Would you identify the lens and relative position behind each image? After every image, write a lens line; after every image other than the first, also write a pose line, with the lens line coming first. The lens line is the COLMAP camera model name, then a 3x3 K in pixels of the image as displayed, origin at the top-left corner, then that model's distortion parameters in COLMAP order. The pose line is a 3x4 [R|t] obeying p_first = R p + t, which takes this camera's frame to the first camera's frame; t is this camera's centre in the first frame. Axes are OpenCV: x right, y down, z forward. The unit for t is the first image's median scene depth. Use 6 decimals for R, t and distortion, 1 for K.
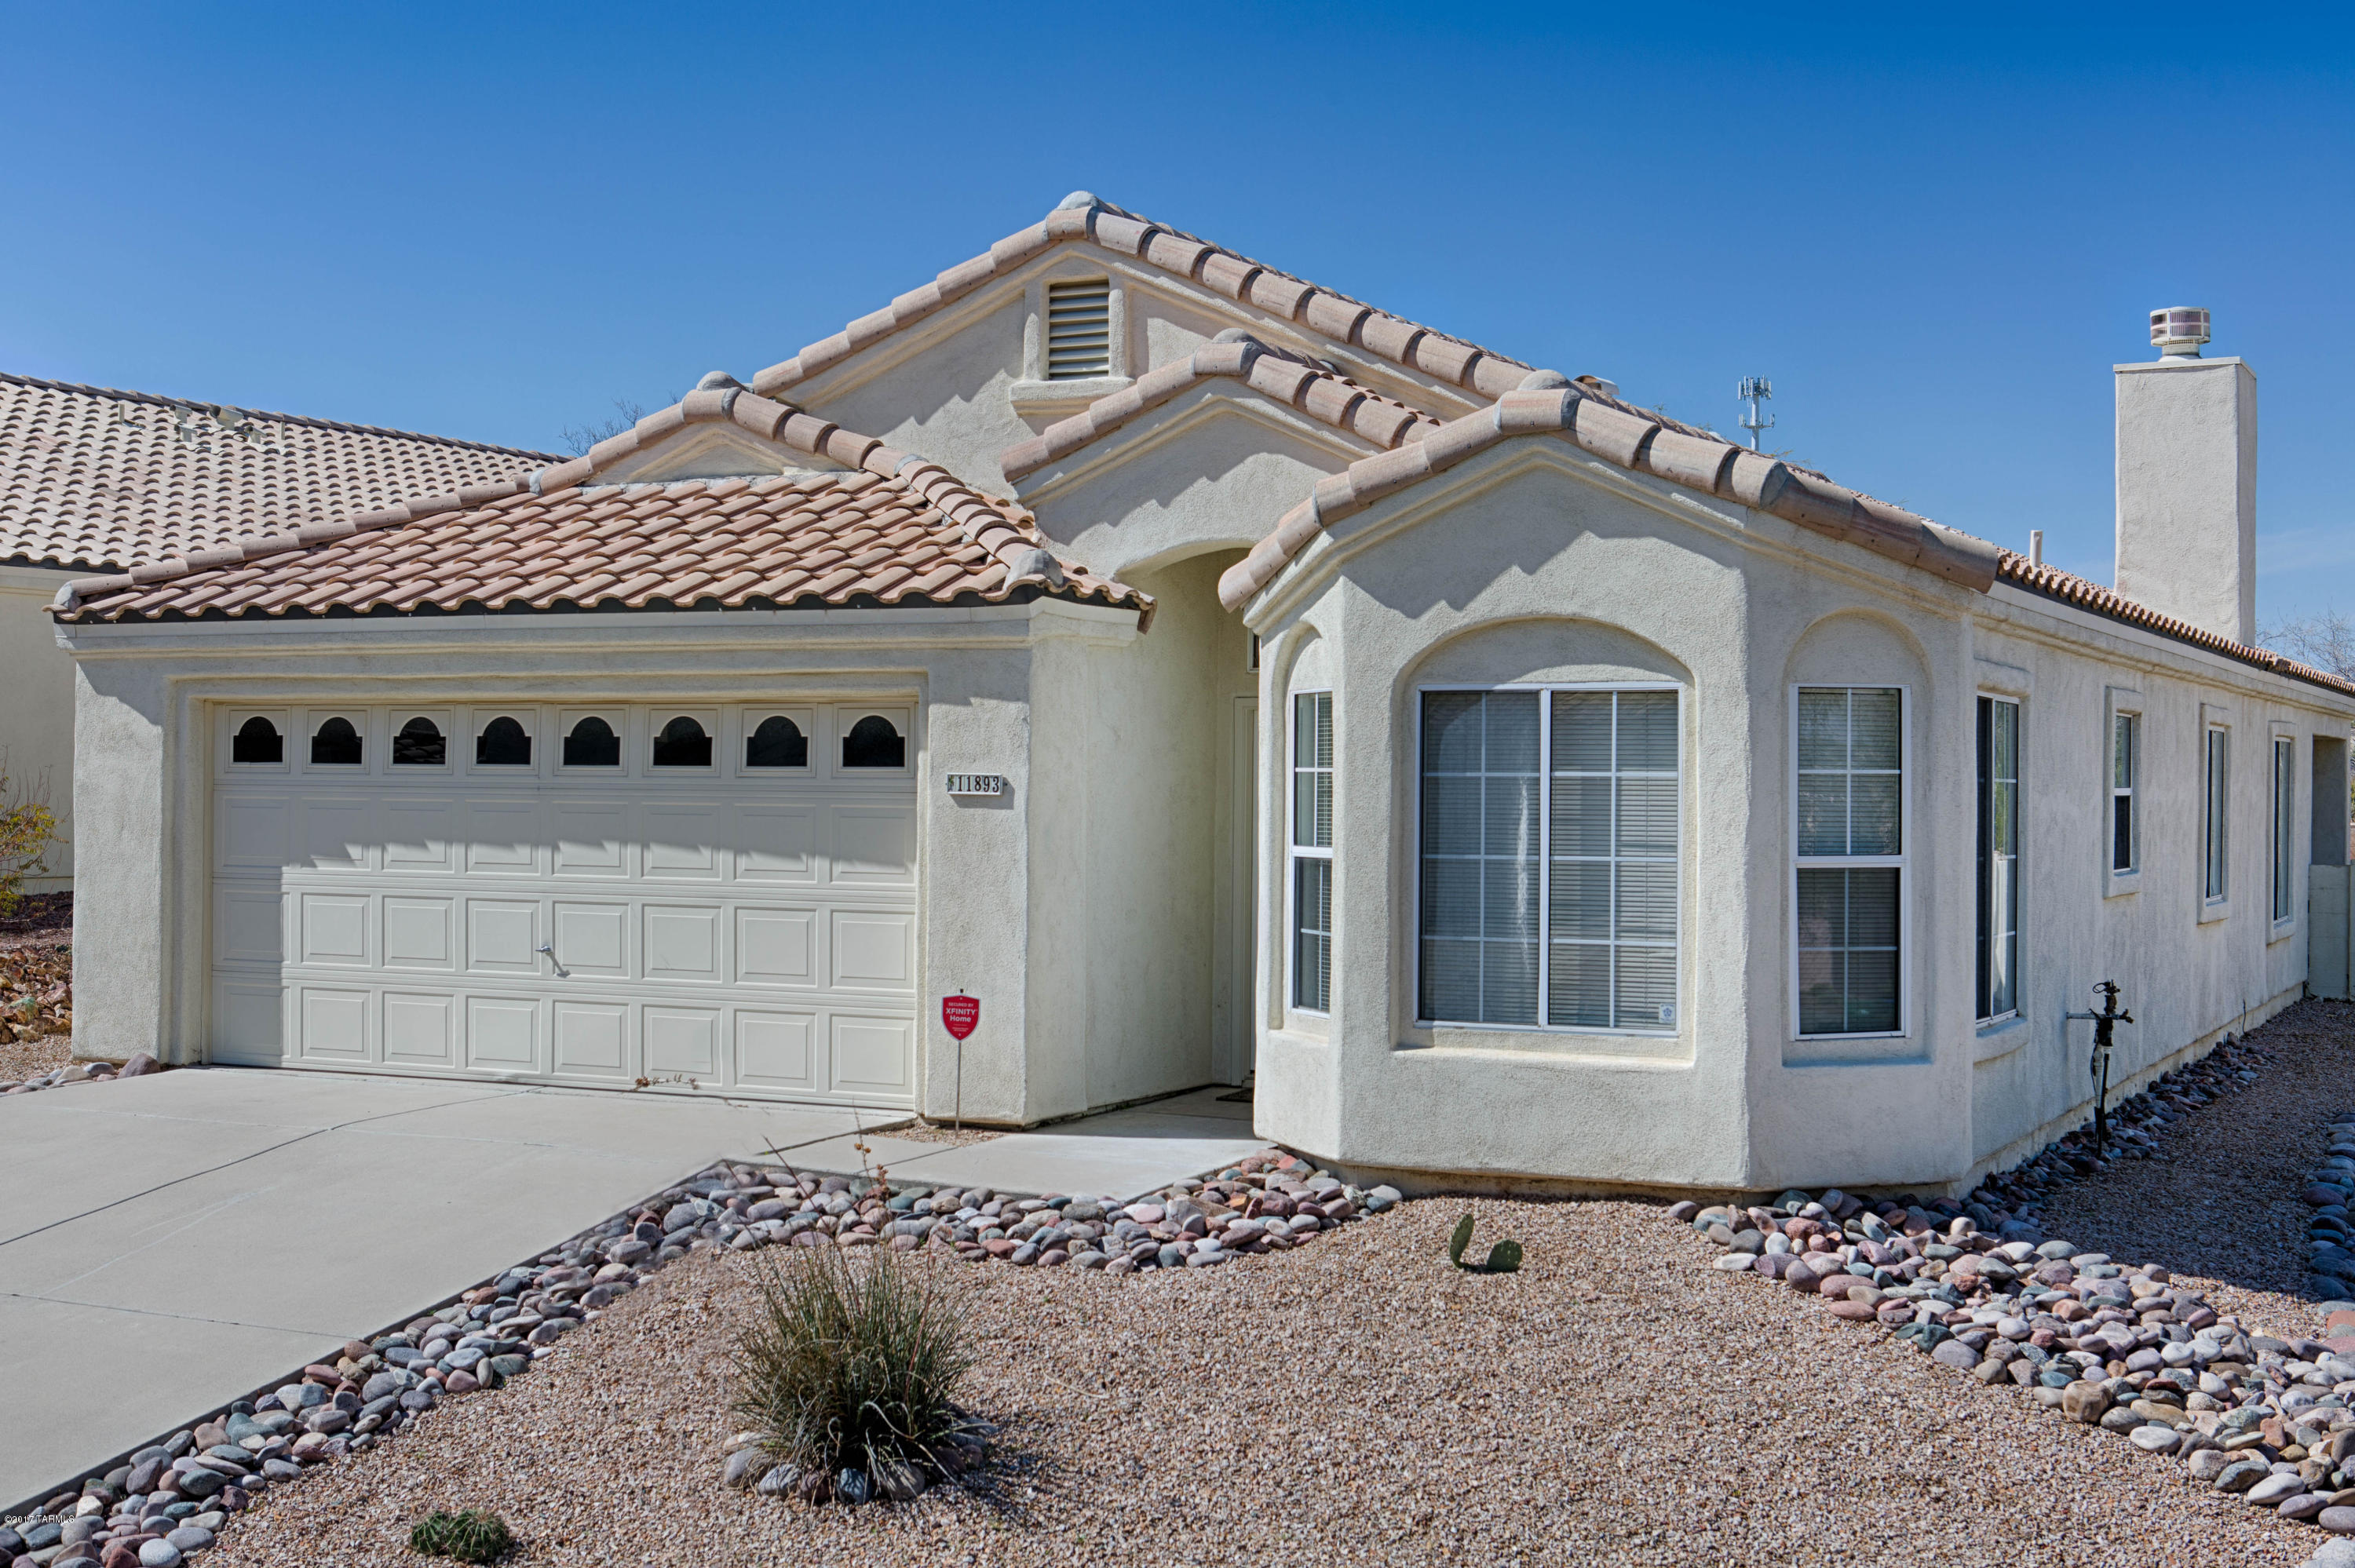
lens RADIAL K [[3012.3, 0, 1179.4], [0, 3012.3, 643.8], [0, 0, 1]] dist [-0.001908, -0.010288]
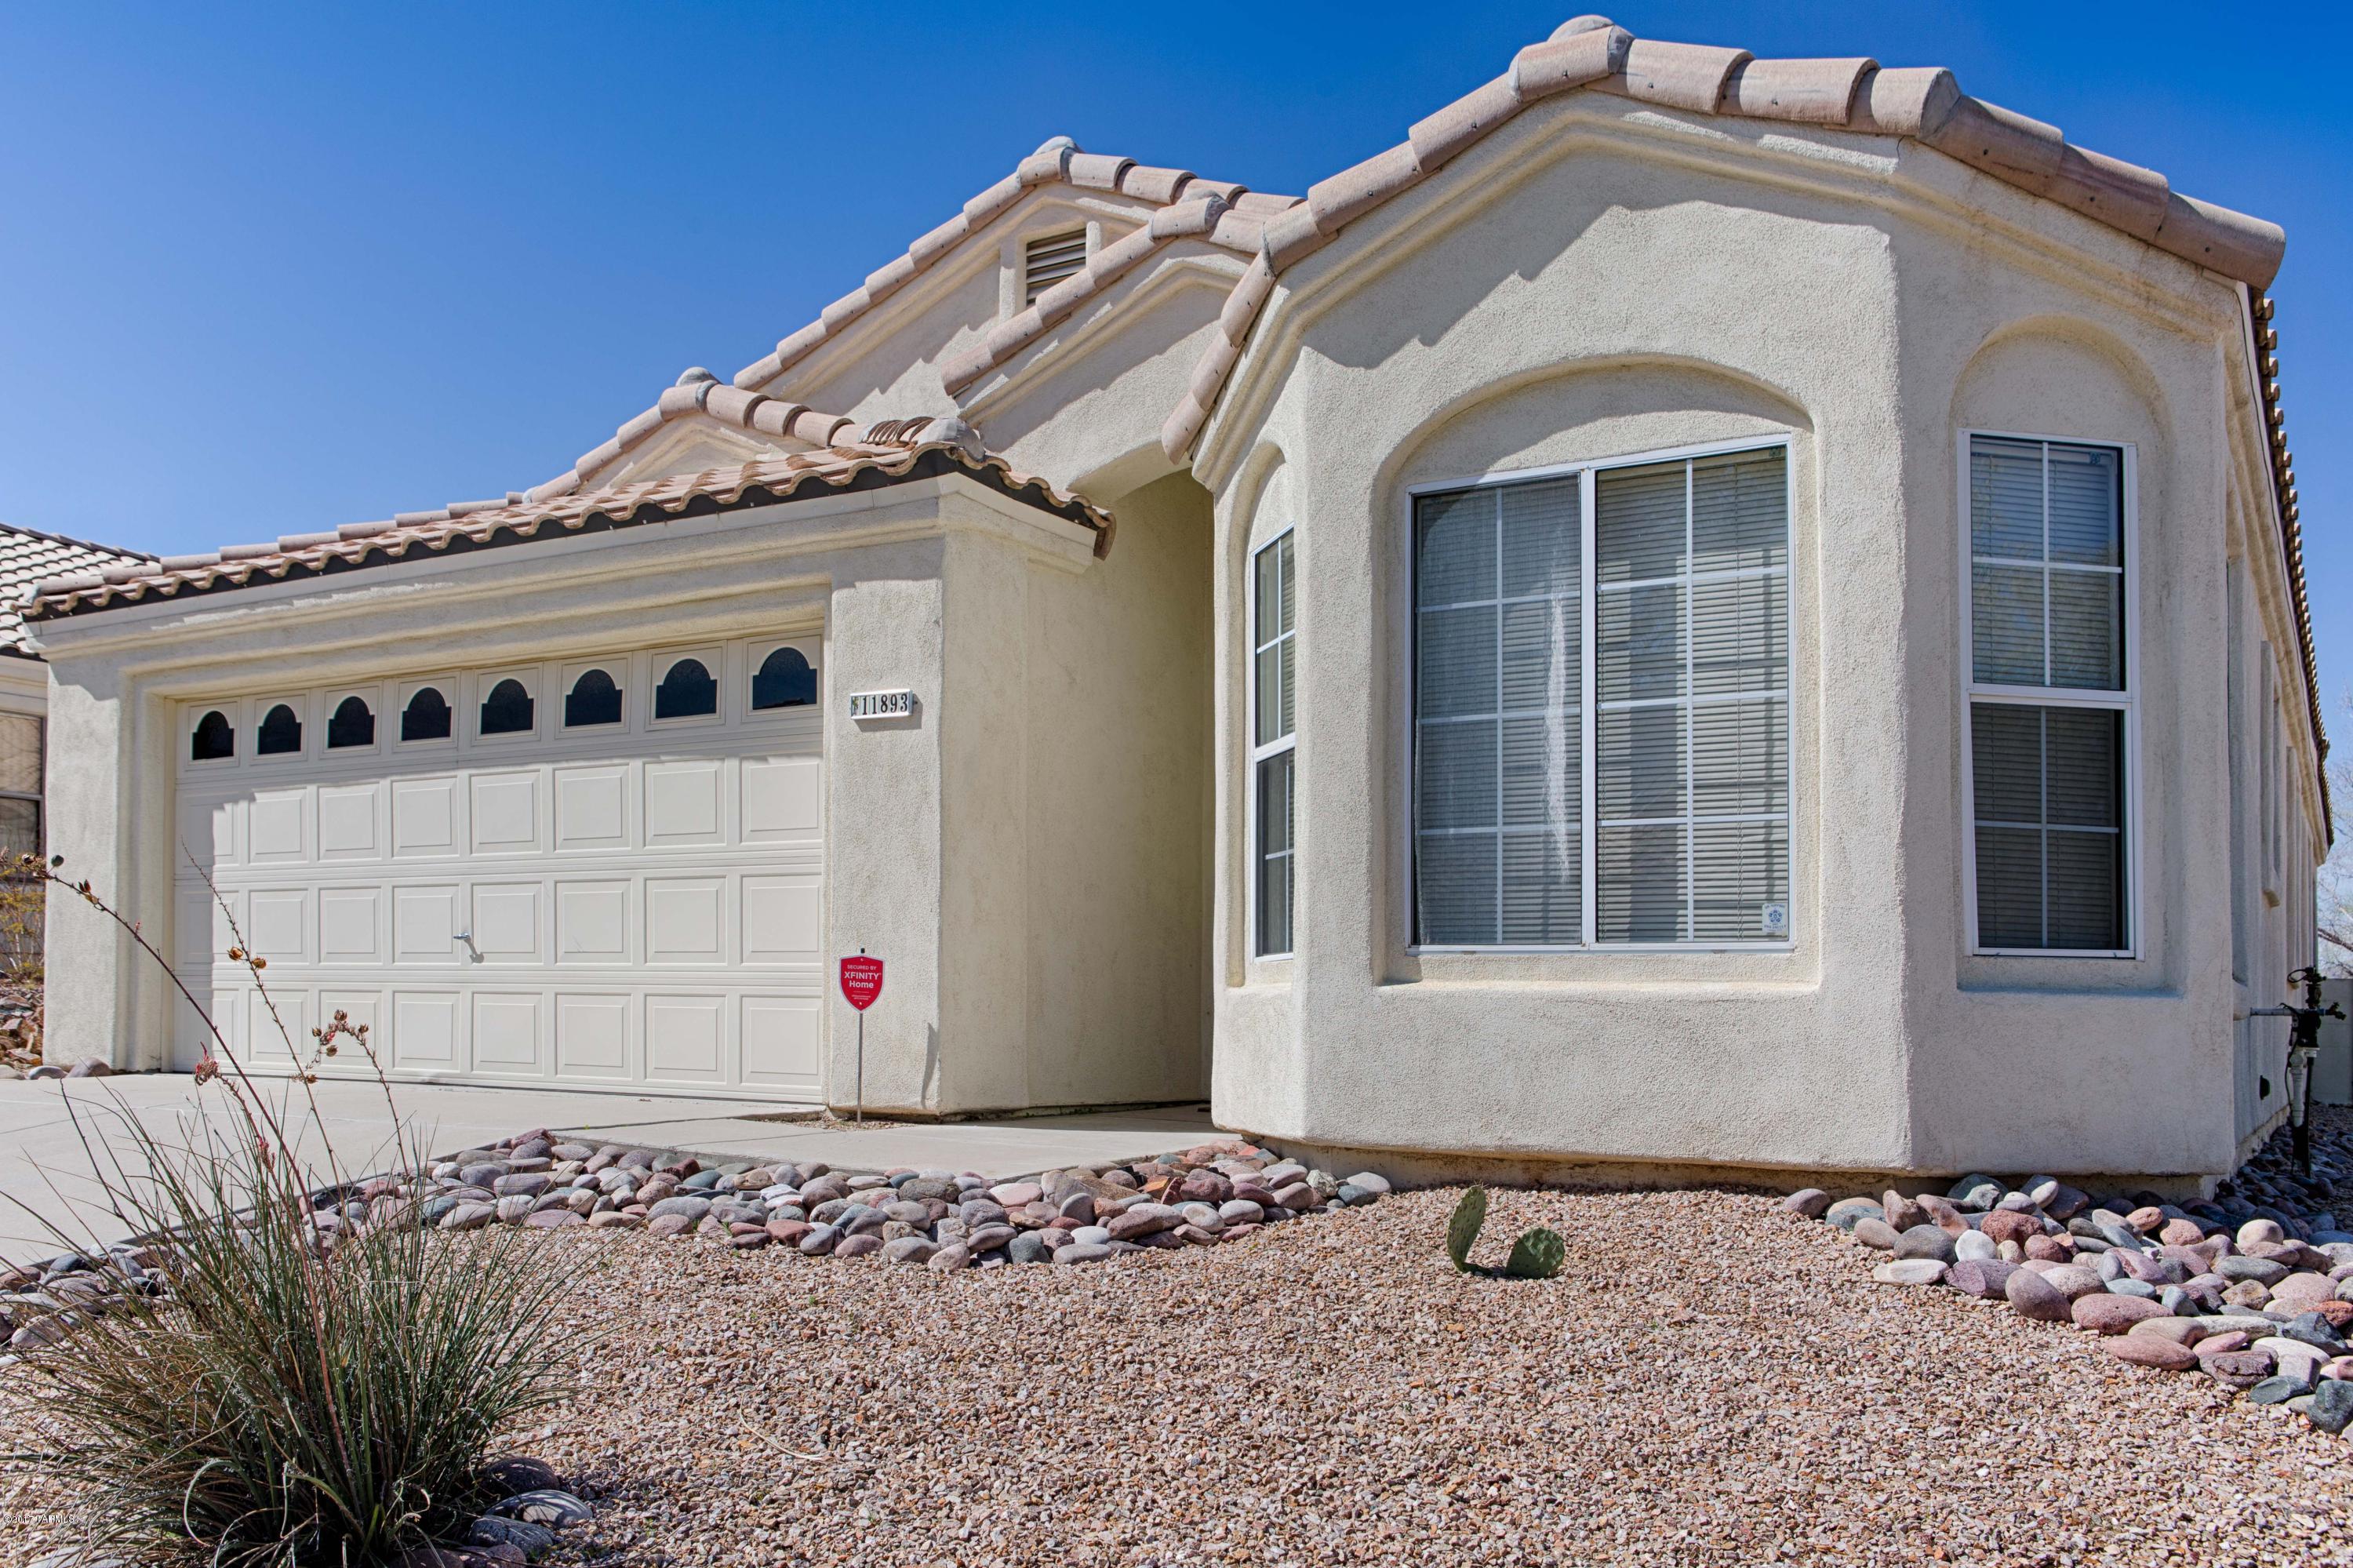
lens RADIAL K [[1896.2, 0, 1167.7], [0, 1896.2, 880.2], [0, 0, 1]] dist [-0.001747, 0.000592]
pose [[0.997814, -0.006593, -0.065755, 0.048235], [0.005652, 0.999879, -0.014489, 0.109880], [0.065842, 0.014085, 0.997731, 0.513398]]
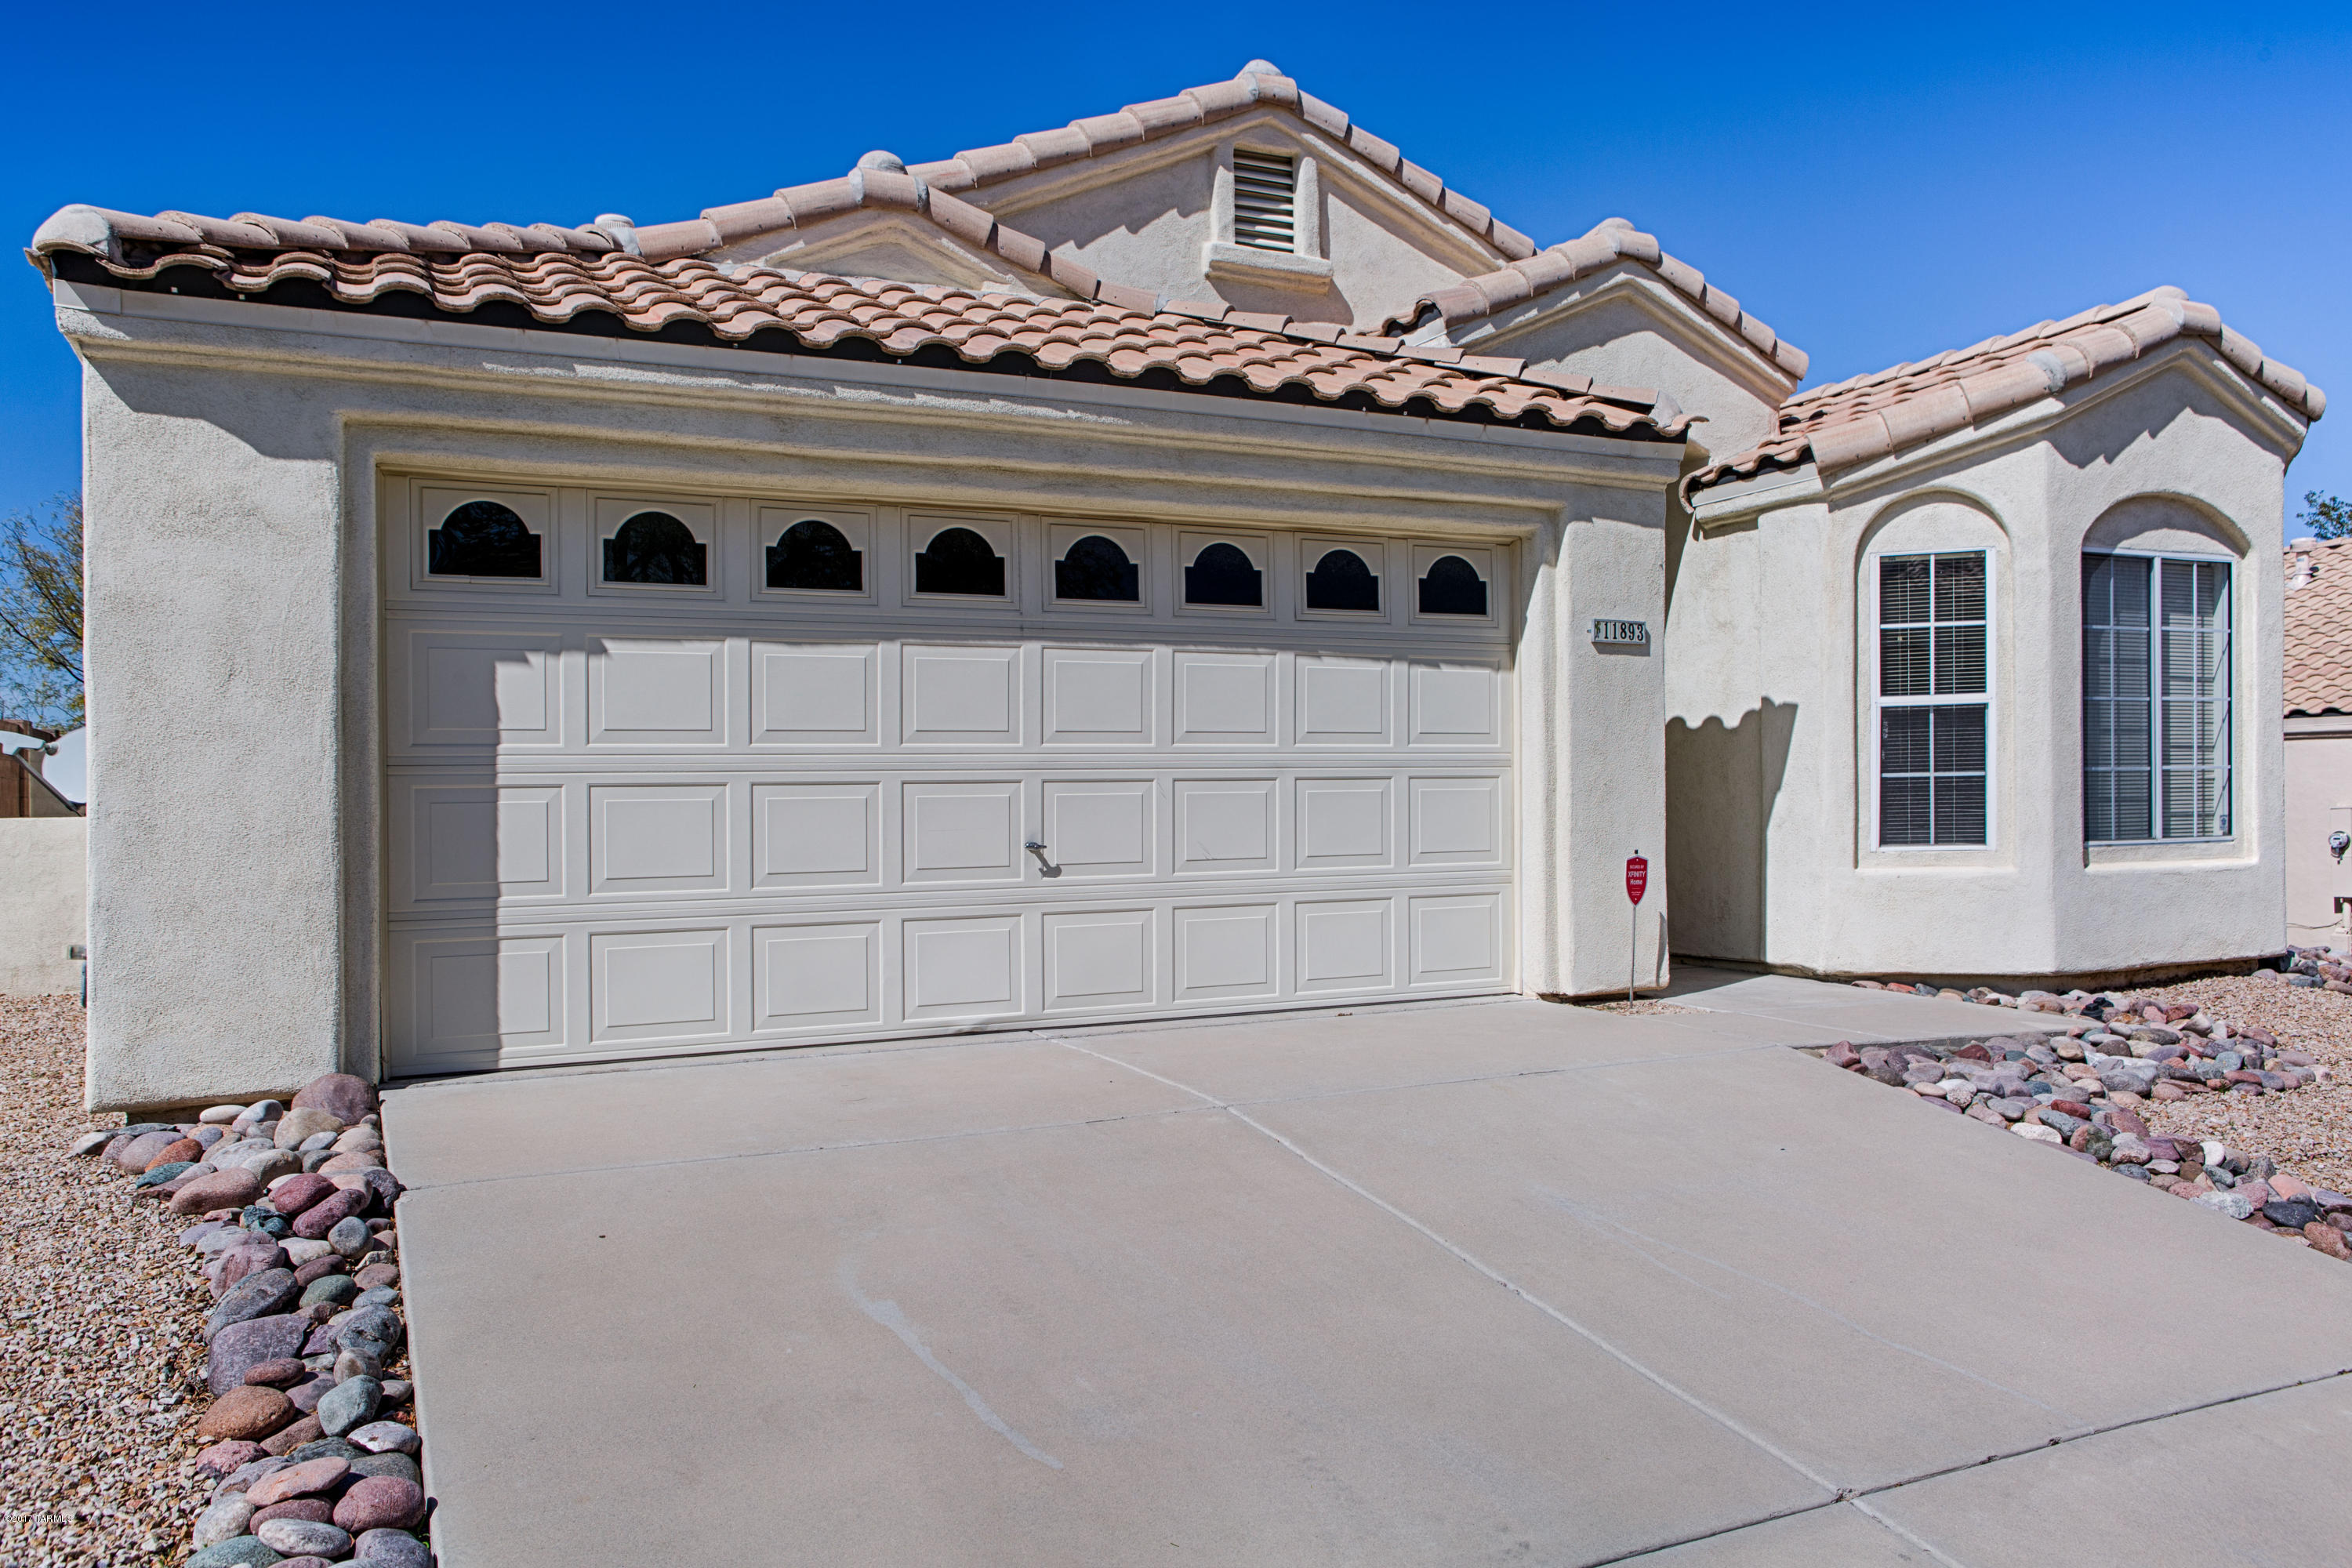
lens RADIAL K [[1775.6, 0, 1154.0], [0, 1775.6, 749.4], [0, 0, 1]] dist [-0.063725, 0.138714]
pose [[0.607757, 0.004219, 0.794112, -0.629554], [-0.016115, 0.999845, 0.007021, 0.086833], [-0.793960, -0.017064, 0.607731, 0.831752]]
